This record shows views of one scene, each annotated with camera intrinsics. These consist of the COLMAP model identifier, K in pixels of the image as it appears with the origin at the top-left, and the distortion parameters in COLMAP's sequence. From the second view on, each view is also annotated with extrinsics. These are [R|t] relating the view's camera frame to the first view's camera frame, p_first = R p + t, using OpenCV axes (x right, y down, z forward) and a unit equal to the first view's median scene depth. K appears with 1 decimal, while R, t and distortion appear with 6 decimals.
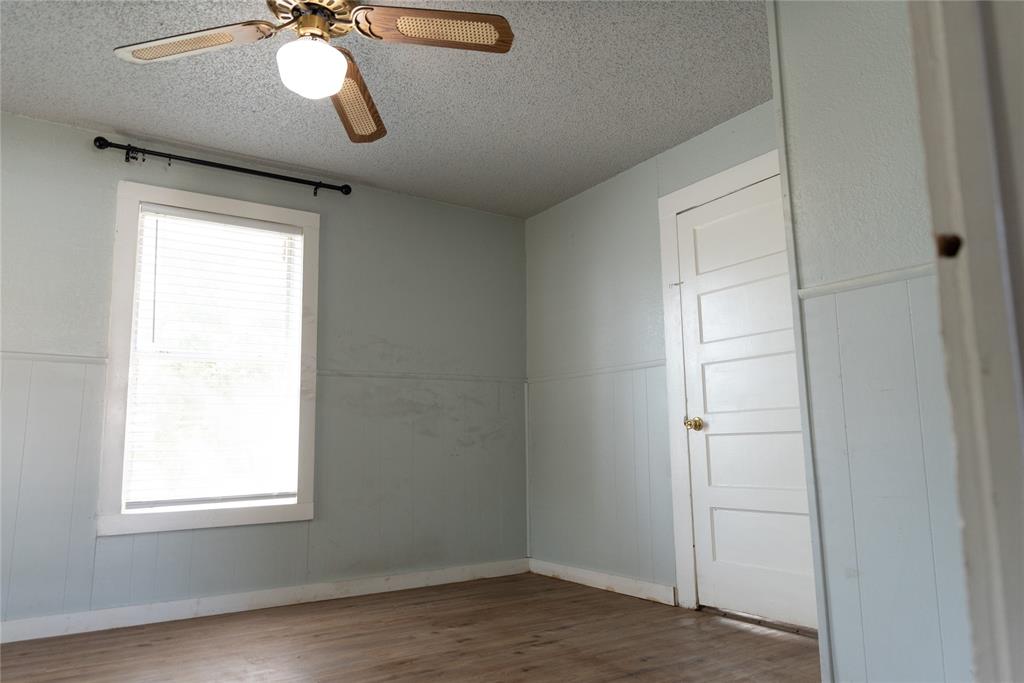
lens RADIAL K [[687.1, 0, 512.0], [0, 687.1, 341.5], [0, 0, 1]] dist [-0.003733, -0.000238]
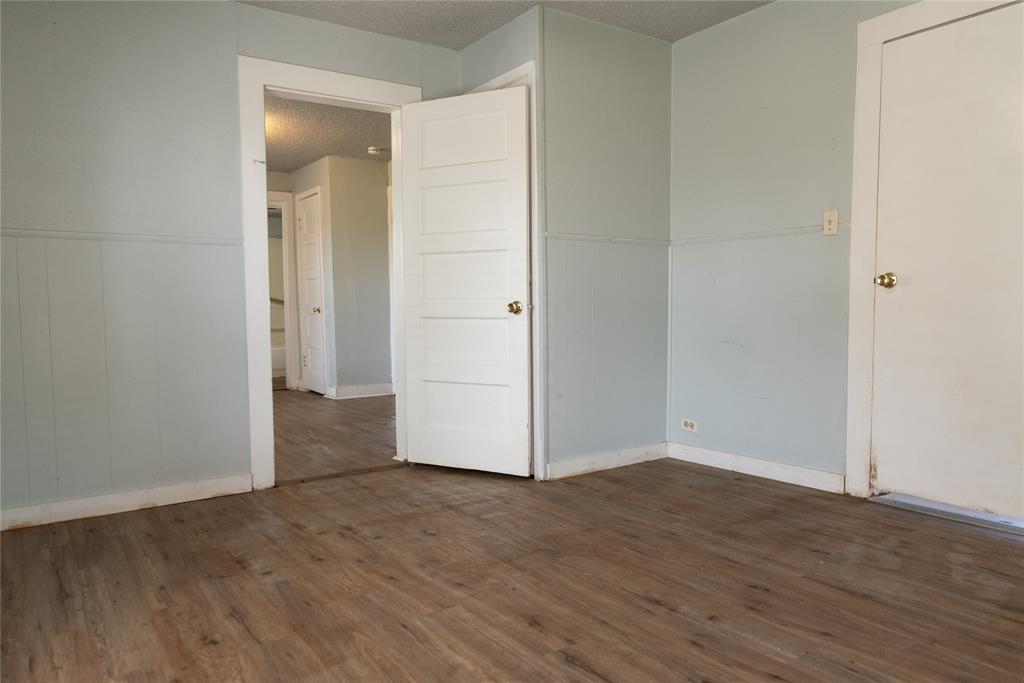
lens RADIAL K [[726.2, 0, 512.0], [0, 726.2, 341.5], [0, 0, 1]] dist [0.019155, -0.004387]
pose [[-0.018222, -0.029477, 0.999399, -0.725895], [-0.136806, 0.990238, 0.026712, 0.081456], [-0.990430, -0.136237, -0.022077, 0.606606]]
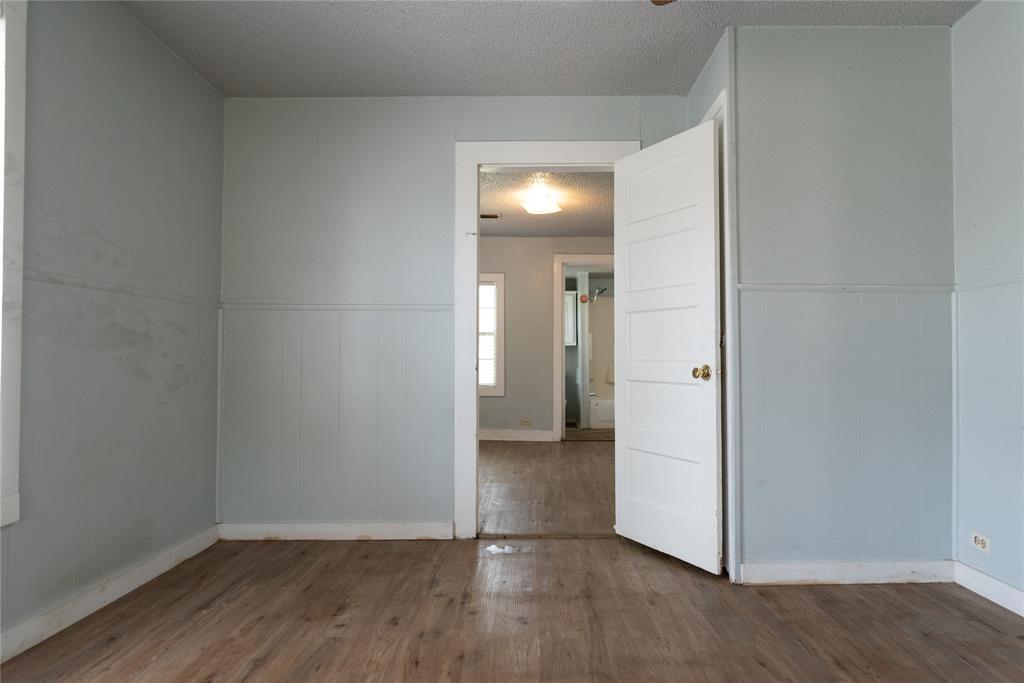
lens RADIAL K [[686.4, 0, 517.3], [0, 686.4, 339.9], [0, 0, 1]] dist [0.000279, 0.000486]
pose [[0.558083, 0.041457, 0.828749, -0.533112], [-0.133309, 0.990258, 0.040234, 0.021959], [-0.819007, -0.132933, 0.558172, 0.328139]]
